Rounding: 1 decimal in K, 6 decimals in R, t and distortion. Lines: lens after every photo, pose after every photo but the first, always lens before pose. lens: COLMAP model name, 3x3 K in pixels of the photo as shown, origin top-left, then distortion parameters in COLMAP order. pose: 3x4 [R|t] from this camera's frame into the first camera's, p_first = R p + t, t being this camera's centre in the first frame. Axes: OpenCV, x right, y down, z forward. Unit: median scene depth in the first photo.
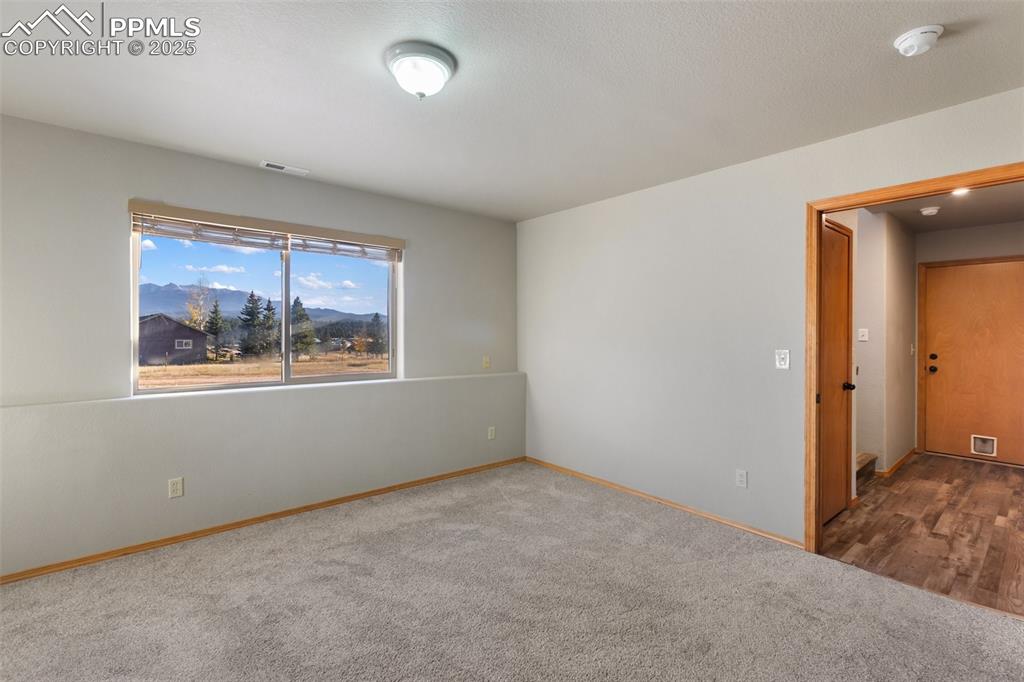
lens RADIAL K [[462.3, 0, 512.0], [0, 462.3, 341.0], [0, 0, 1]] dist [0.001409, -0.000191]
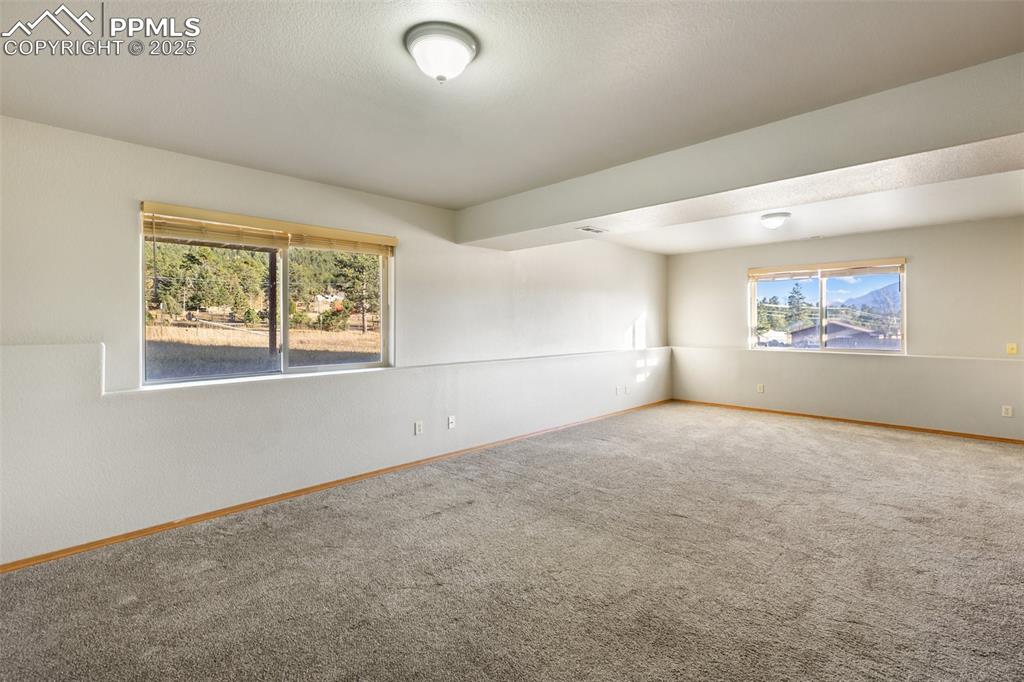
lens RADIAL K [[473.8, 0, 512.2], [0, 473.8, 325.3], [0, 0, 1]] dist [0.001987, 0.000698]
pose [[0.074232, -0.002734, -0.997237, 1.474352], [-0.015552, 0.999871, -0.003899, 0.021241], [0.997120, 0.015799, 0.074180, -0.411927]]
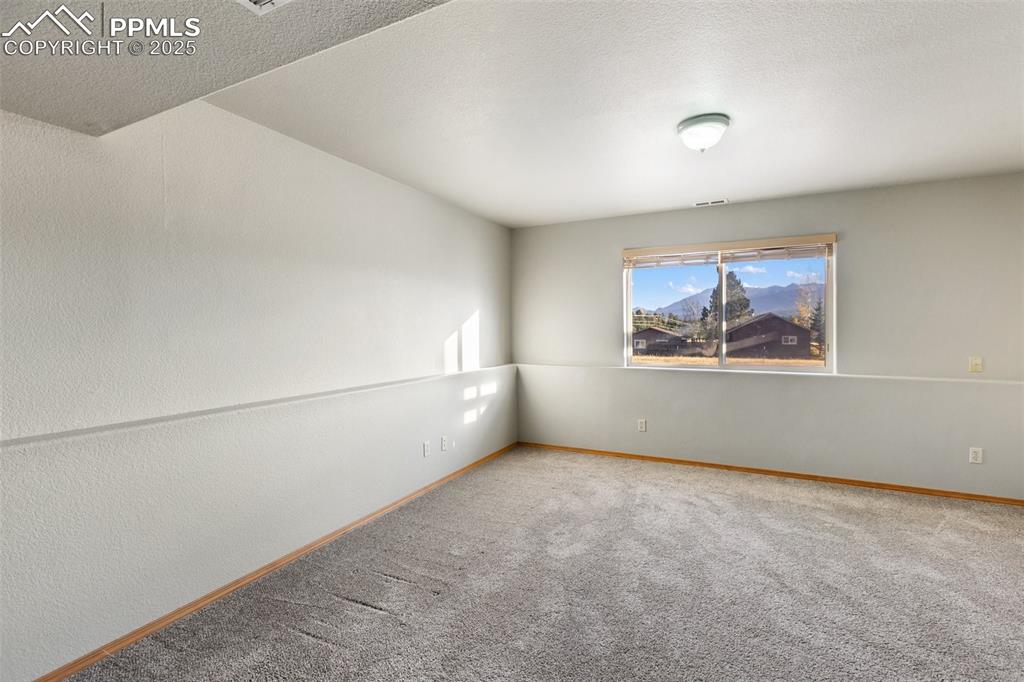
lens RADIAL K [[462.3, 0, 512.0], [0, 462.3, 341.0], [0, 0, 1]] dist [0.001409, -0.000191]
pose [[0.376722, 0.016587, -0.926178, 0.550226], [-0.010323, 0.999853, 0.013707, 0.007331], [0.926269, 0.004397, 0.376838, -0.020903]]
